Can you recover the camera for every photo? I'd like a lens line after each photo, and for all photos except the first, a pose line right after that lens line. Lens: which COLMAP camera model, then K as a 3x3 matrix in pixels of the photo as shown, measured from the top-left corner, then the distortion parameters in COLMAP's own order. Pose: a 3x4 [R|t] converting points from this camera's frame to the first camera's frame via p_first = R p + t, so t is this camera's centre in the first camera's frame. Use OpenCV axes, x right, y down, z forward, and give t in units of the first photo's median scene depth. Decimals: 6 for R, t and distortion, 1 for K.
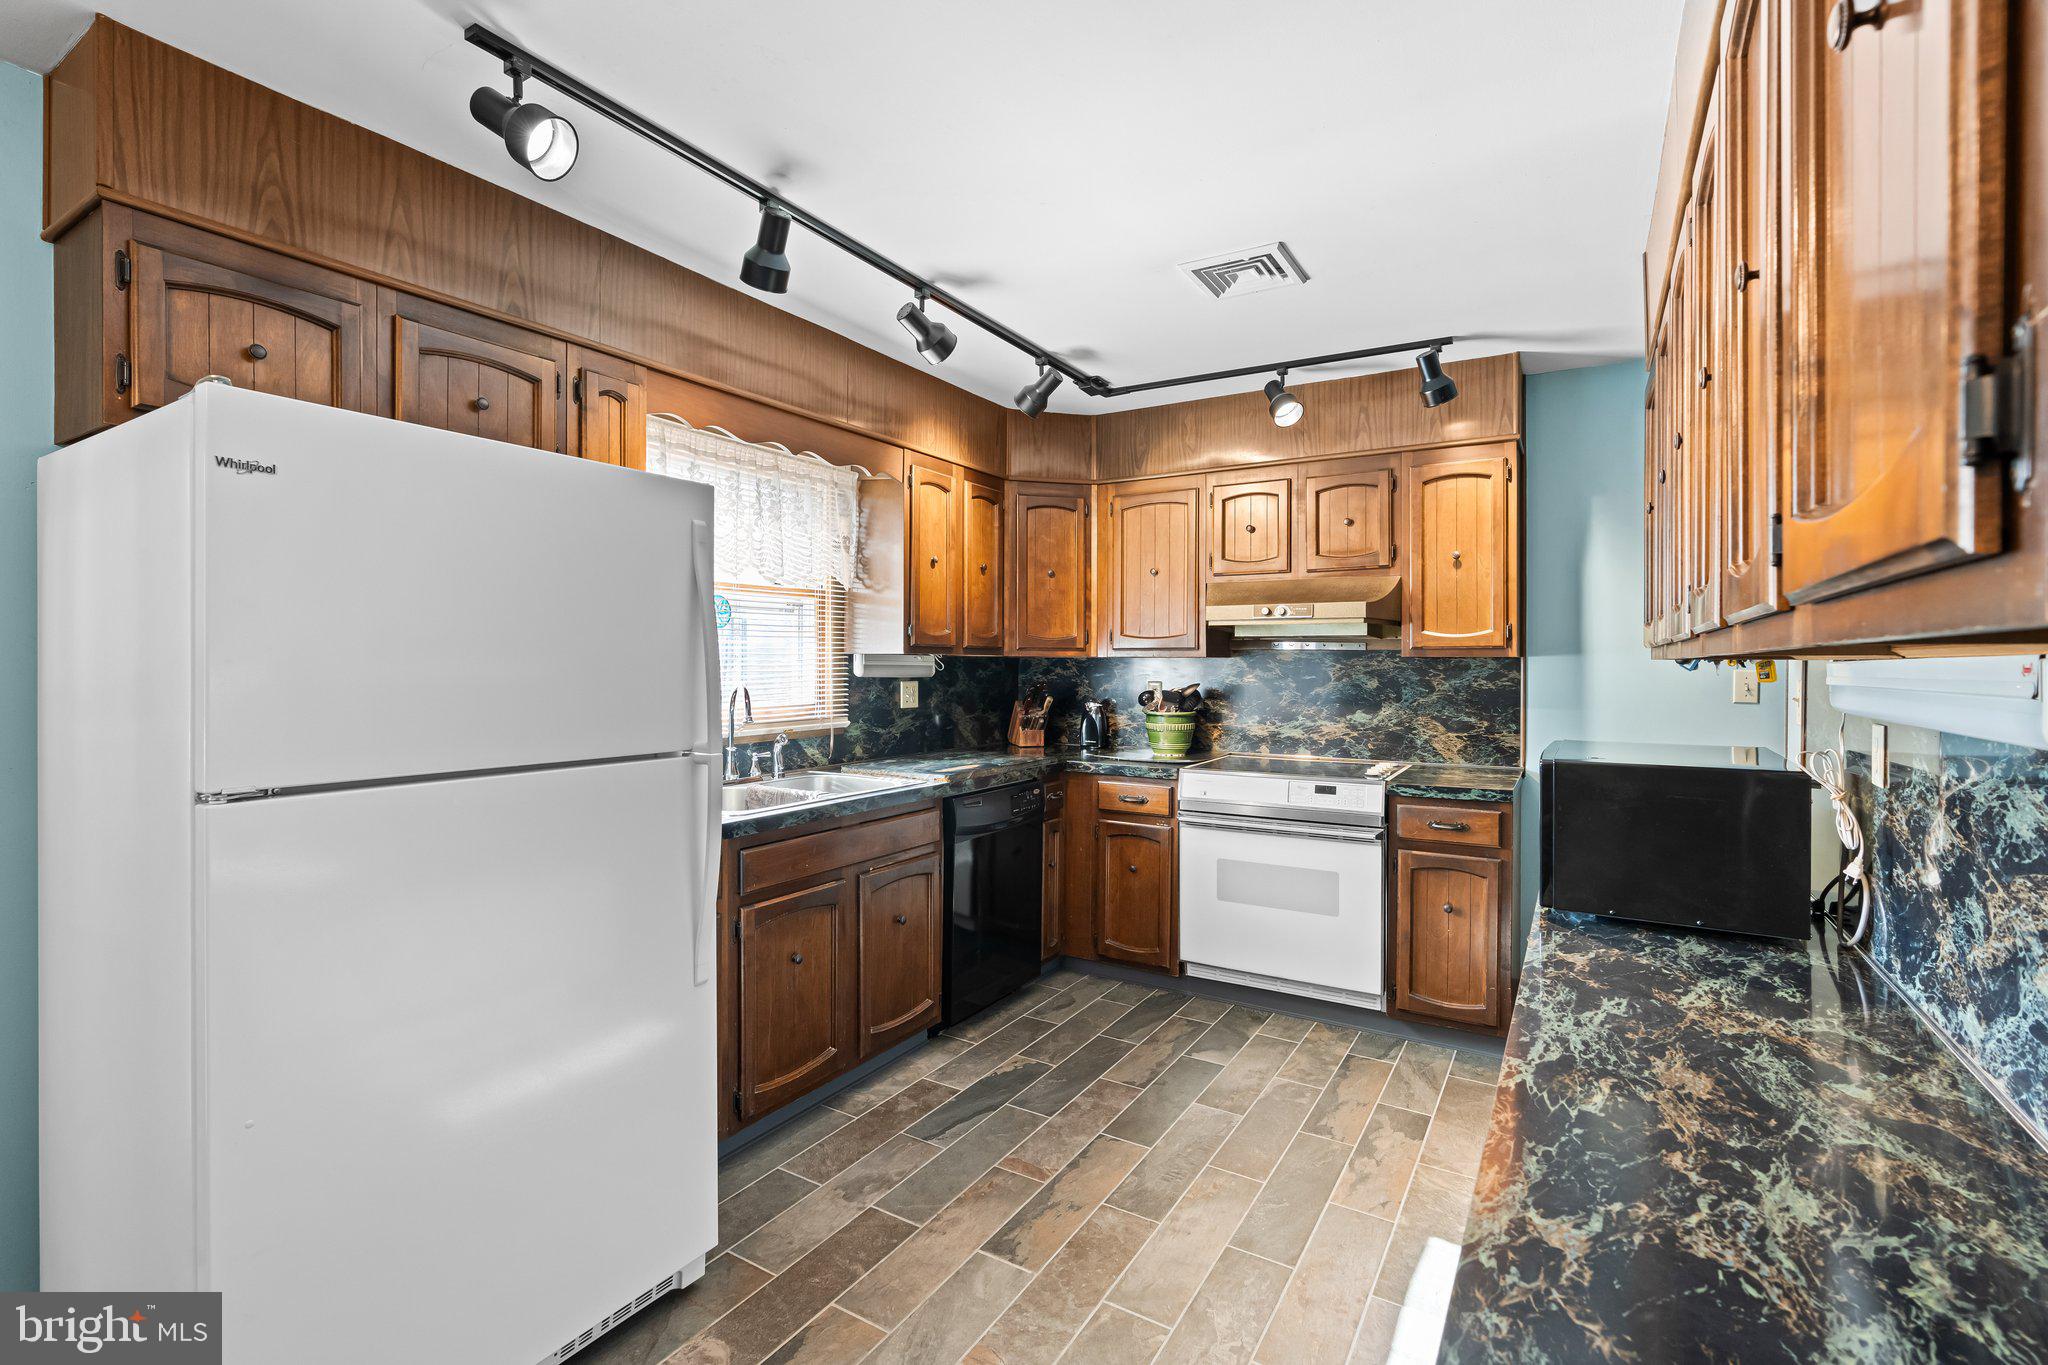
lens RADIAL K [[939.7, 0, 1042.0], [0, 939.7, 663.8], [0, 0, 1]] dist [-0.002263, 0.000599]
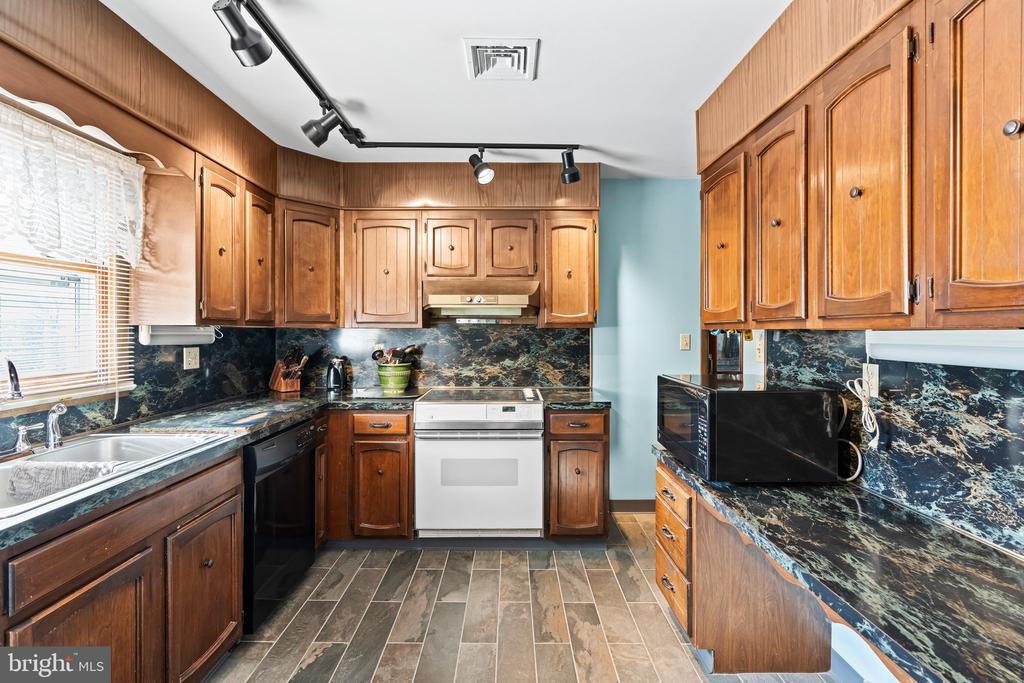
lens RADIAL K [[469.9, 0, 521.0], [0, 469.9, 332.1], [0, 0, 1]] dist [-0.002263, 0.000599]
pose [[0.858456, -0.004624, 0.512866, -0.096715], [0.004000, 0.999989, 0.002321, -0.001622], [-0.512872, 0.000059, 0.858465, 0.277294]]
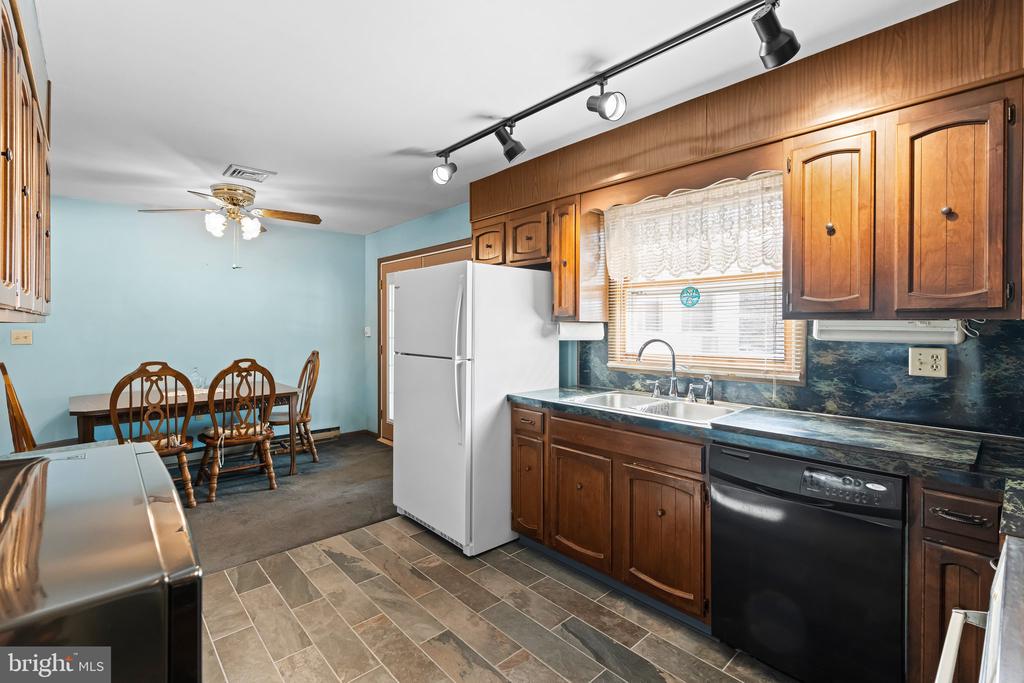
lens RADIAL K [[469.5, 0, 508.1], [0, 469.5, 325.2], [0, 0, 1]] dist [-0.002220, -0.000092]
pose [[-0.307478, -0.007161, -0.951528, 0.486623], [-0.005696, 0.999968, -0.005685, 0.000716], [0.951538, 0.003672, -0.307509, 0.837896]]
